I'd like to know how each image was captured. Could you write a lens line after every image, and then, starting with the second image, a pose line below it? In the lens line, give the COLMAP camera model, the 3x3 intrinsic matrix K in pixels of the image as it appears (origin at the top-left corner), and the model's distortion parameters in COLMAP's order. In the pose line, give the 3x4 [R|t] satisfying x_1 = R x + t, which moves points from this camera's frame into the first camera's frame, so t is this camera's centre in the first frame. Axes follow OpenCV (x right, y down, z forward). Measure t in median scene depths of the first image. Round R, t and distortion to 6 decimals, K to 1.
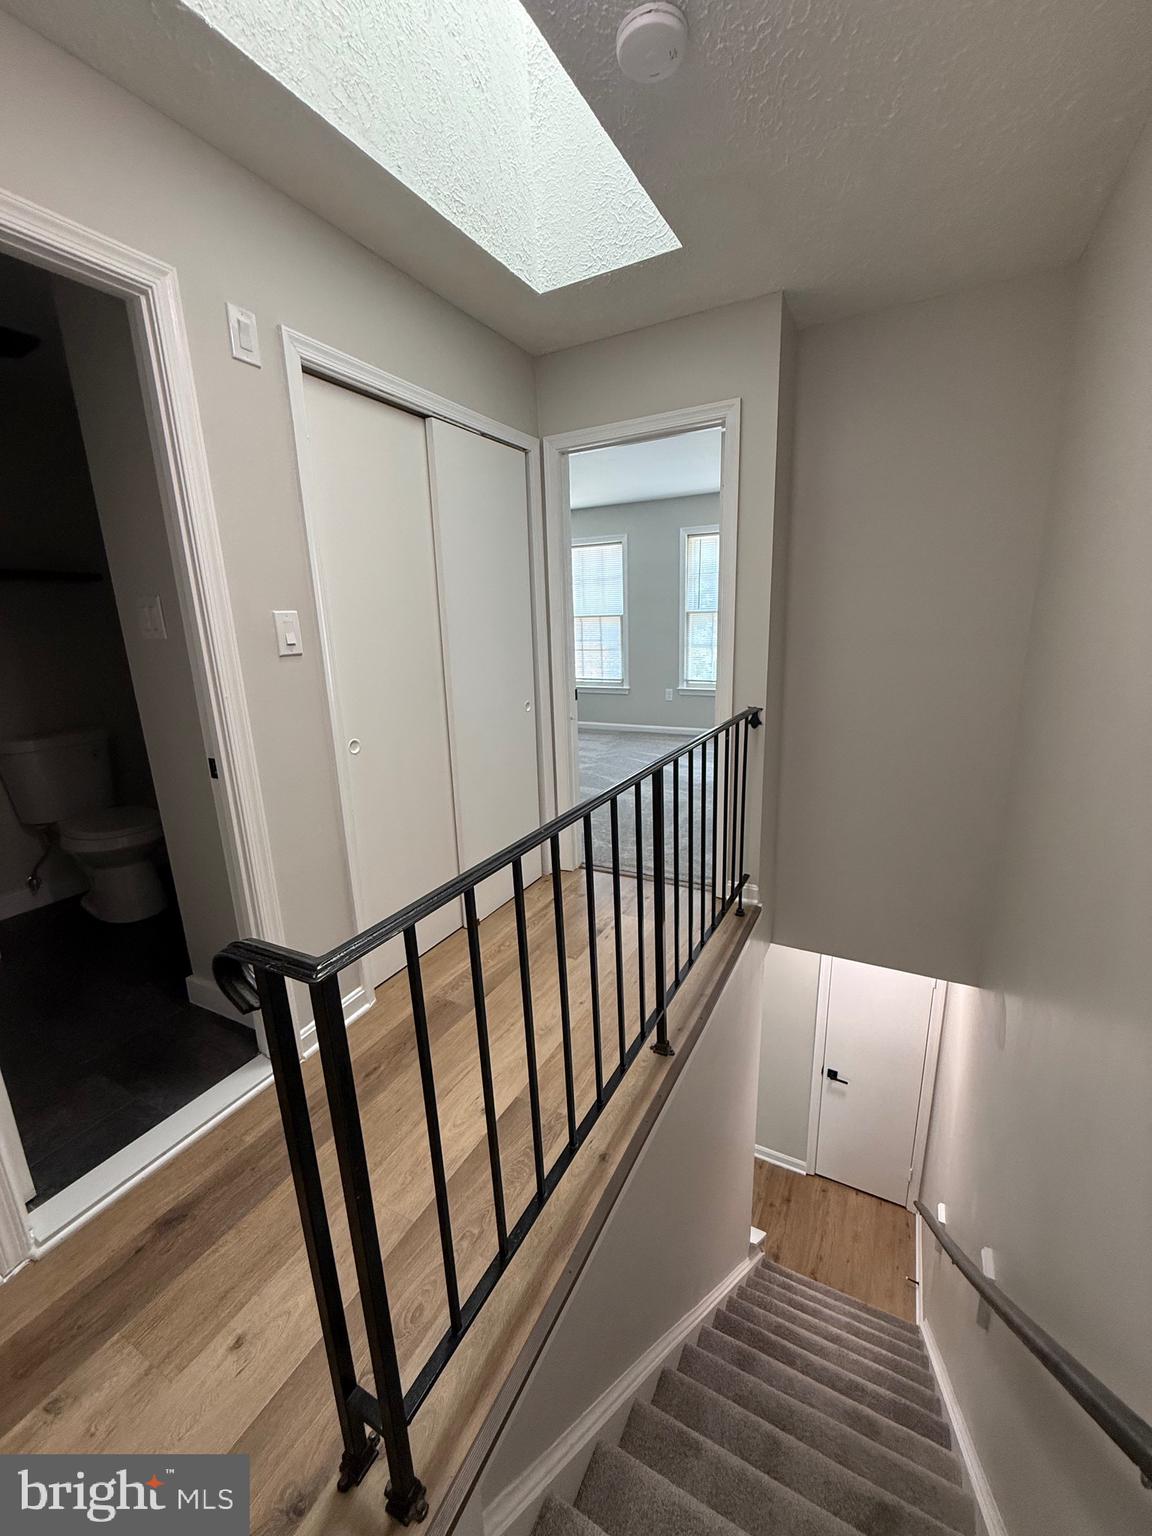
lens RADIAL K [[612.7, 0, 577.9], [0, 612.7, 762.9], [0, 0, 1]] dist [0.000665, -0.000030]
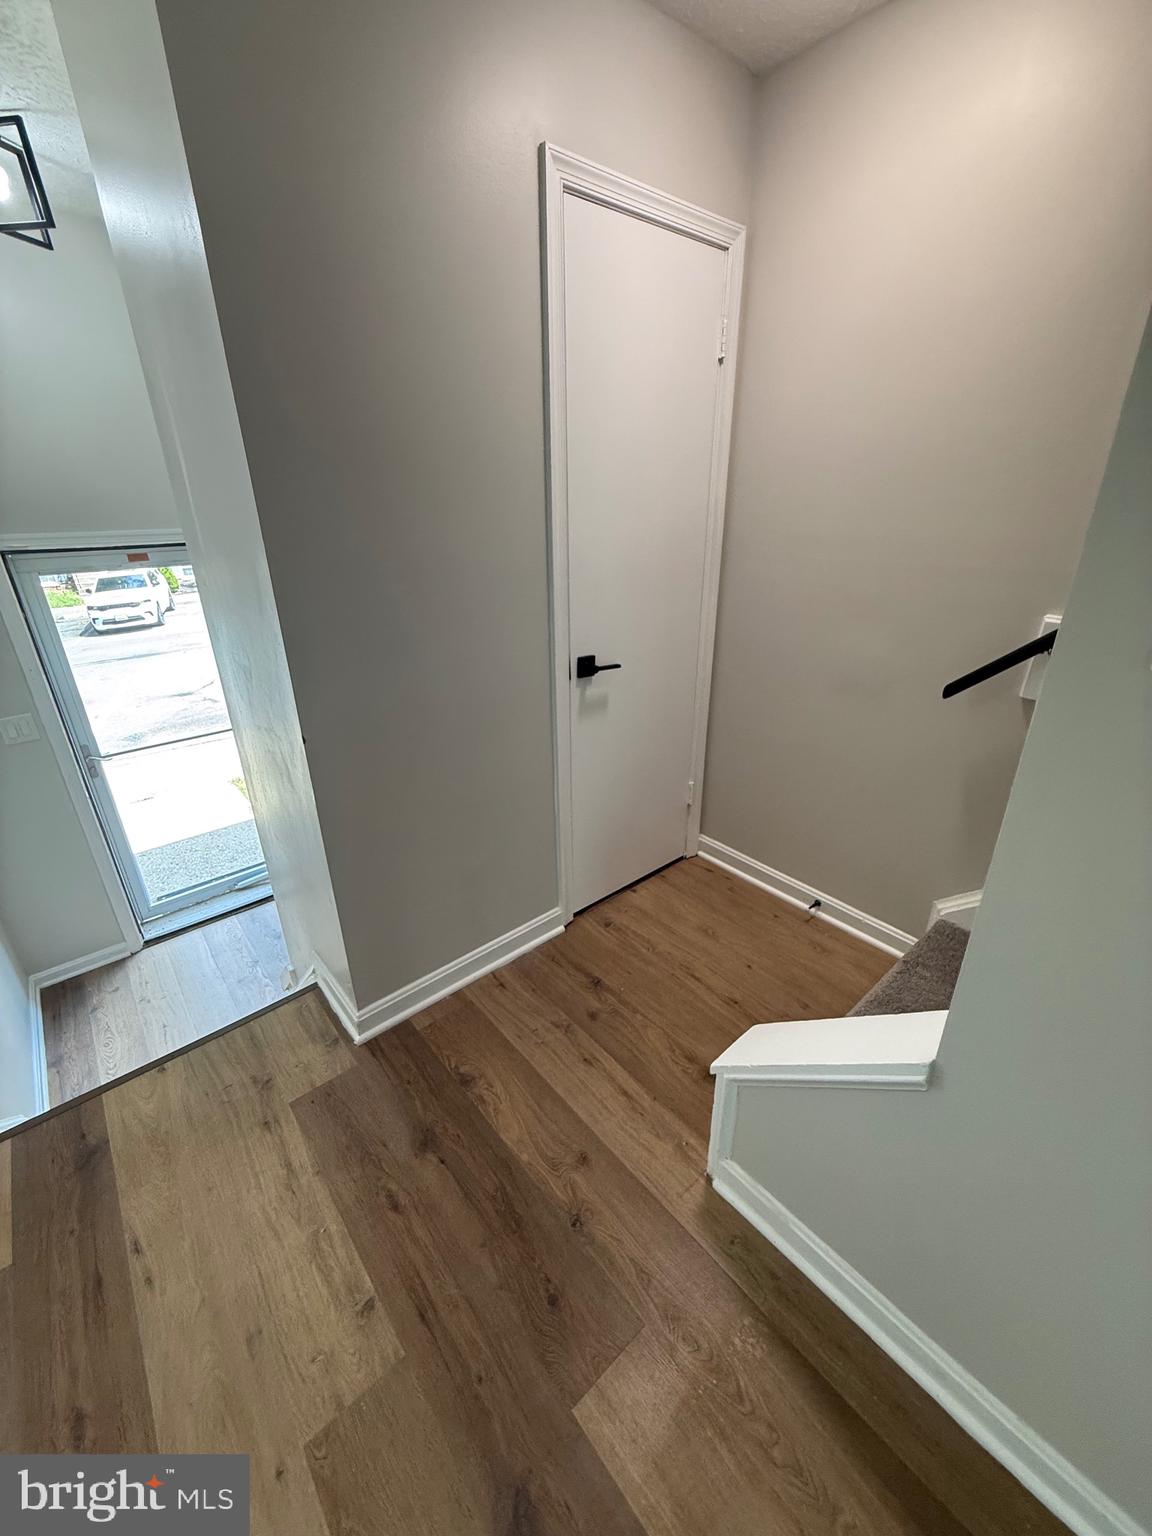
lens RADIAL K [[612.7, 0, 577.9], [0, 612.7, 762.9], [0, 0, 1]] dist [0.000665, -0.000030]
pose [[0.366629, -0.340880, 0.865670, 0.015058], [0.217840, 0.936048, 0.276333, 0.447630], [-0.904505, 0.087266, 0.417440, 0.823302]]
